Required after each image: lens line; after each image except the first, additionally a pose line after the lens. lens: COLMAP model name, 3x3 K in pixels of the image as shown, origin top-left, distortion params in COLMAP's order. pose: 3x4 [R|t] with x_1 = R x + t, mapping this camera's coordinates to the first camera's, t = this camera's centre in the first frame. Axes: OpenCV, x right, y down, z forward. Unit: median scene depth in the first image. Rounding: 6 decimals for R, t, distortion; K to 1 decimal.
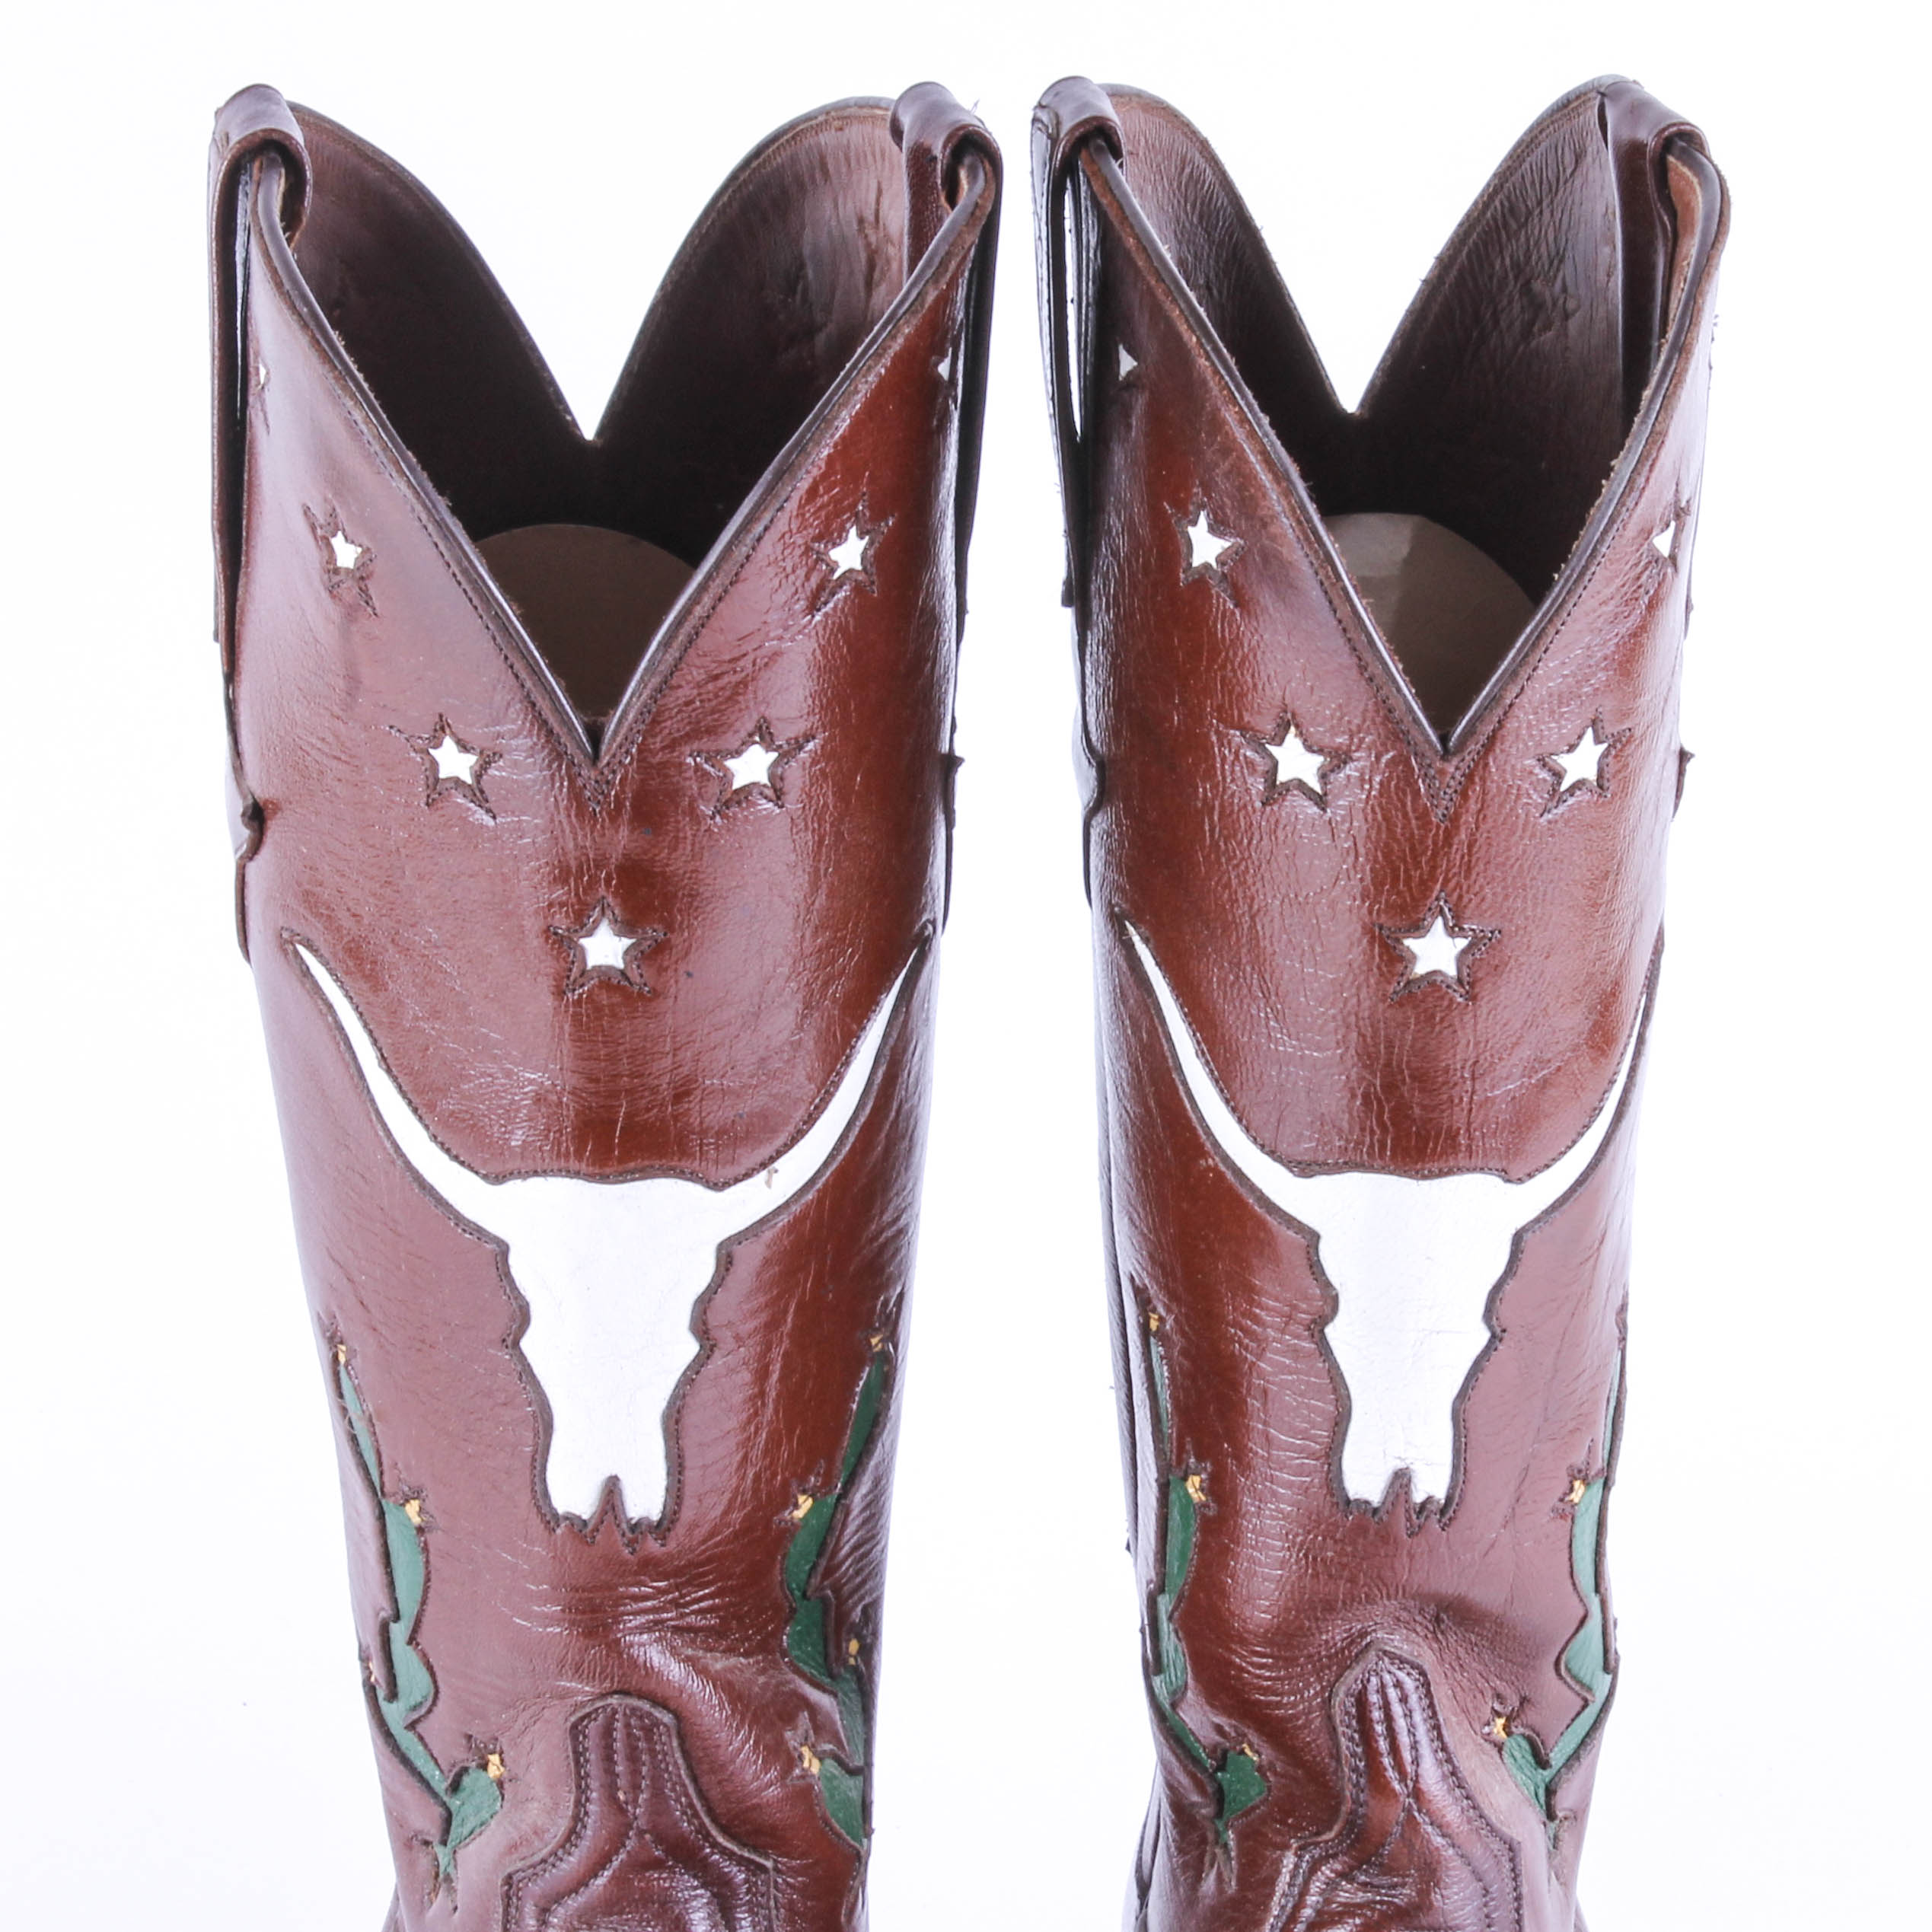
lens RADIAL K [[6889.9, 0, 1101.7], [0, 6889.9, 965.2], [0, 0, 1]] dist [0.060027, 0.152411]
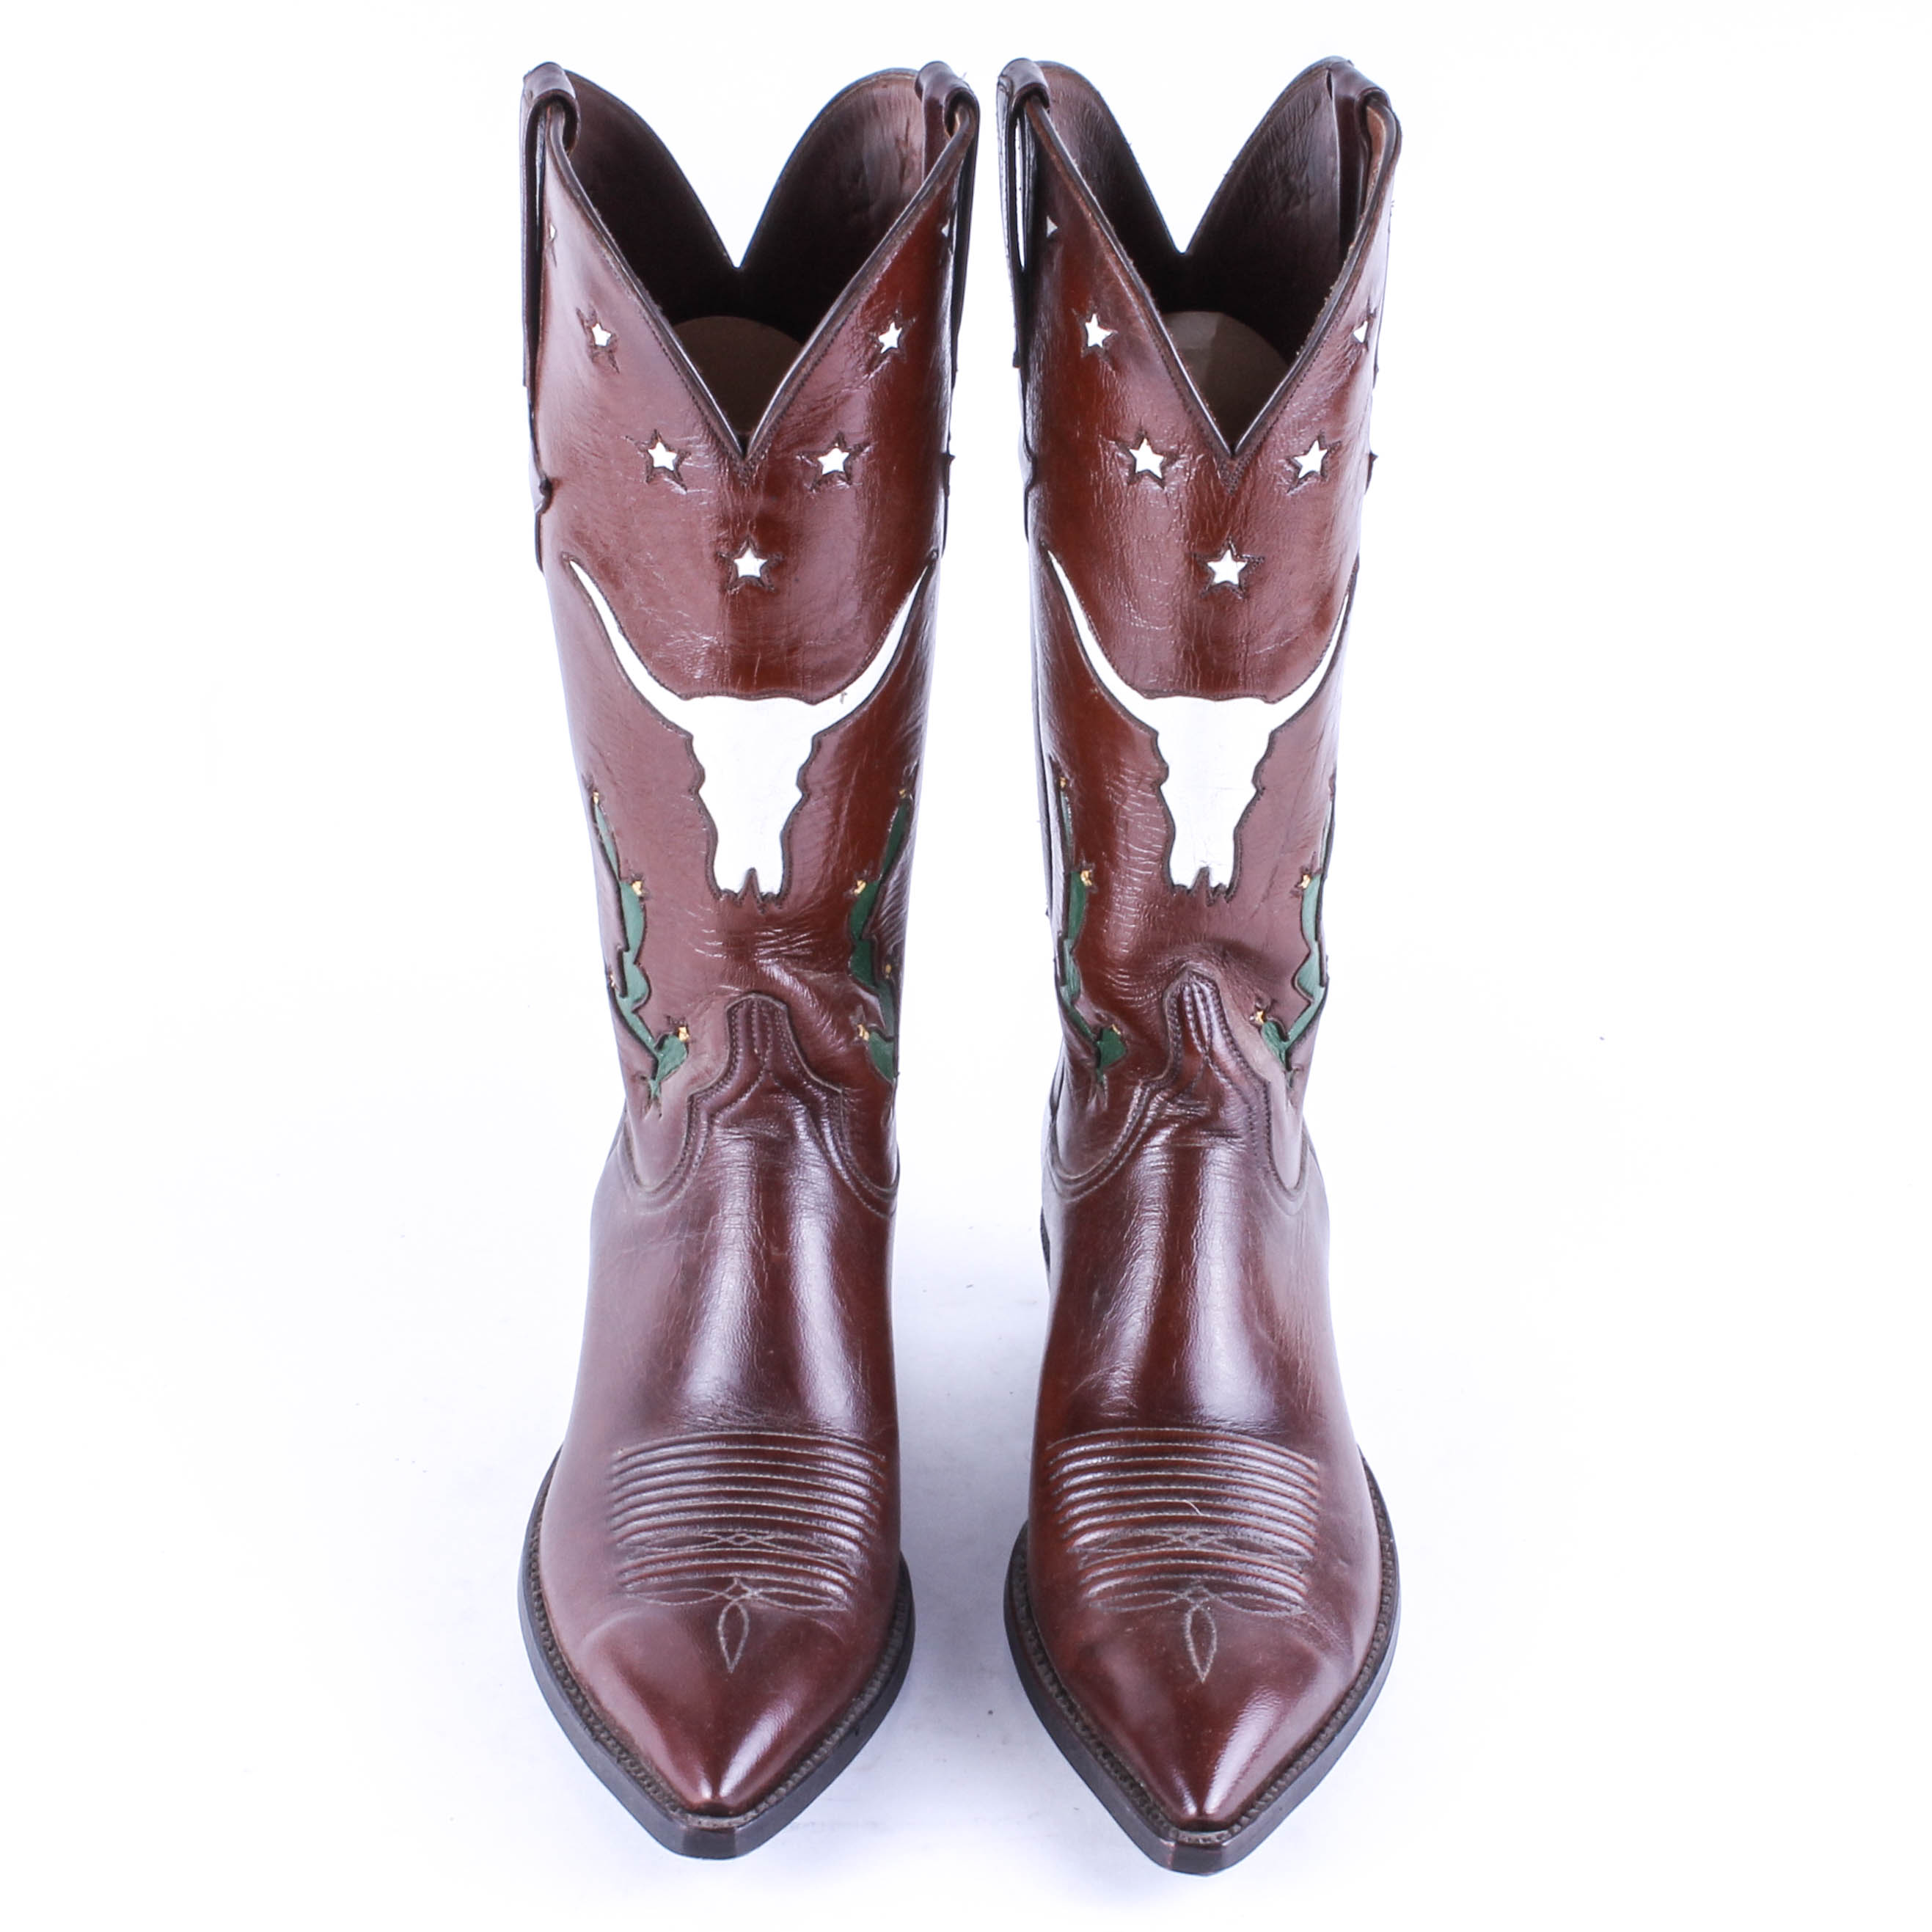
lens RADIAL K [[4421.3, 0, 966.0], [0, 4421.3, 966.0], [0, 0, 1]] dist [-0.040114, -0.156899]
pose [[0.999868, 0.007295, -0.014545, -0.000242], [-0.005952, 0.995896, 0.090311, -0.002621], [0.015144, -0.090212, 0.995807, -0.114323]]
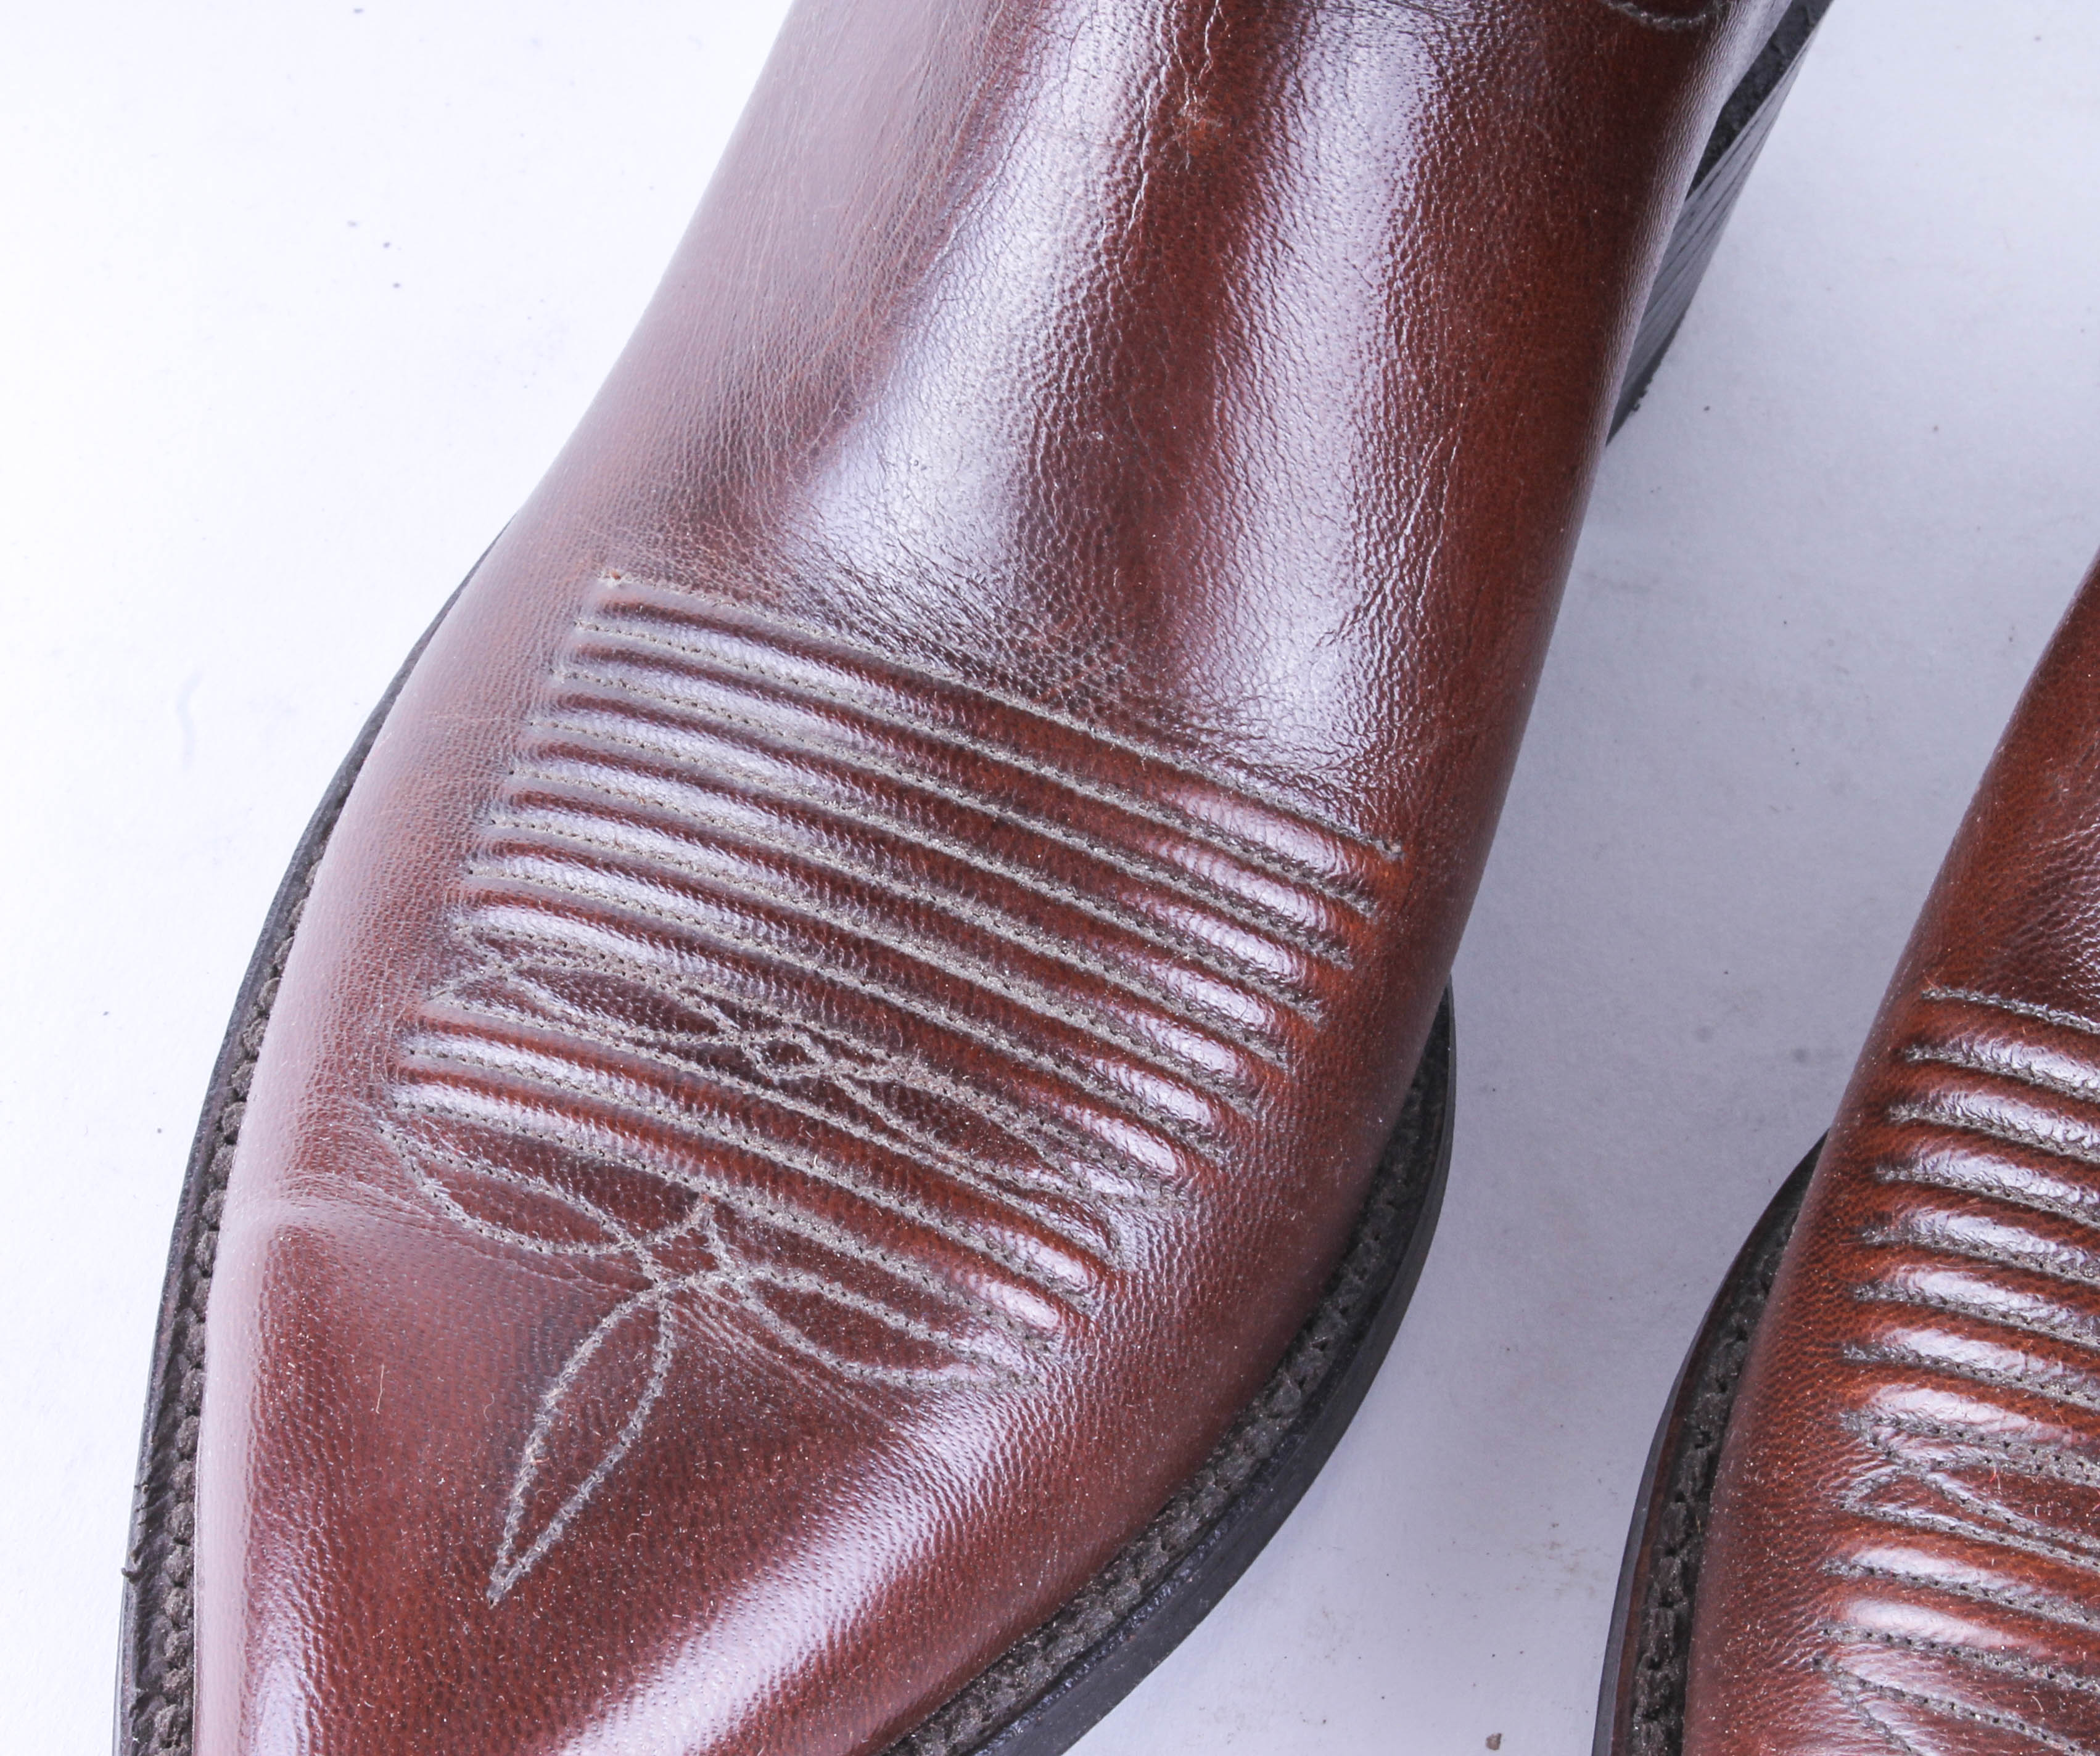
lens RADIAL K [[5570.1, 0, 798.9], [0, 5570.1, 881.0], [0, 0, 1]] dist [0.057512, -0.504884]
pose [[0.907258, 0.314274, -0.279490, 0.042394], [-0.146225, 0.858794, 0.491011, 0.022222], [0.394336, -0.404605, 0.825102, 0.624449]]
